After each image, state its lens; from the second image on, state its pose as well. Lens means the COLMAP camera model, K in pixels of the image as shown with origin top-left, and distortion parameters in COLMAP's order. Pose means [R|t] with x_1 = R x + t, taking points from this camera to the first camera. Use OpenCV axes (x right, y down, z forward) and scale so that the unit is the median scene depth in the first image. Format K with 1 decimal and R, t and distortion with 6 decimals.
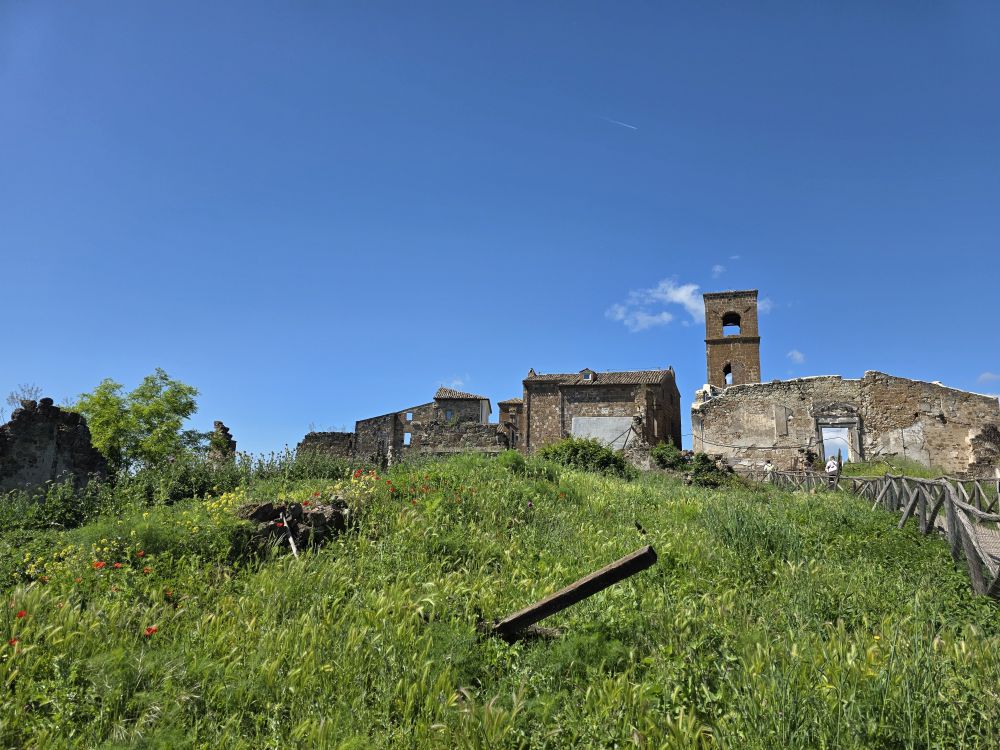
lens RADIAL K [[672.3, 0, 500.0], [0, 672.3, 375.0], [0, 0, 1]] dist [0.002285, -0.000990]
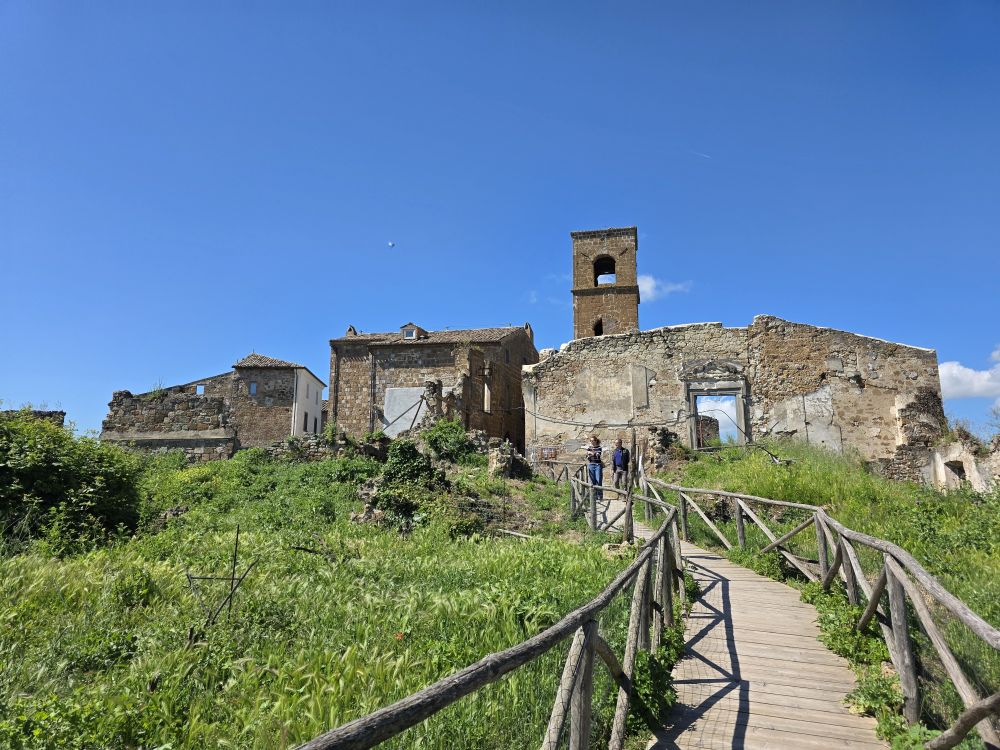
lens RADIAL K [[662.6, 0, 500.0], [0, 662.6, 375.0], [0, 0, 1]] dist [0.045040, -0.000319]
pose [[0.995301, -0.006559, 0.096606, 0.204010], [0.003612, 0.999523, 0.030656, 0.033509], [-0.096761, -0.030163, 0.994851, 0.319114]]
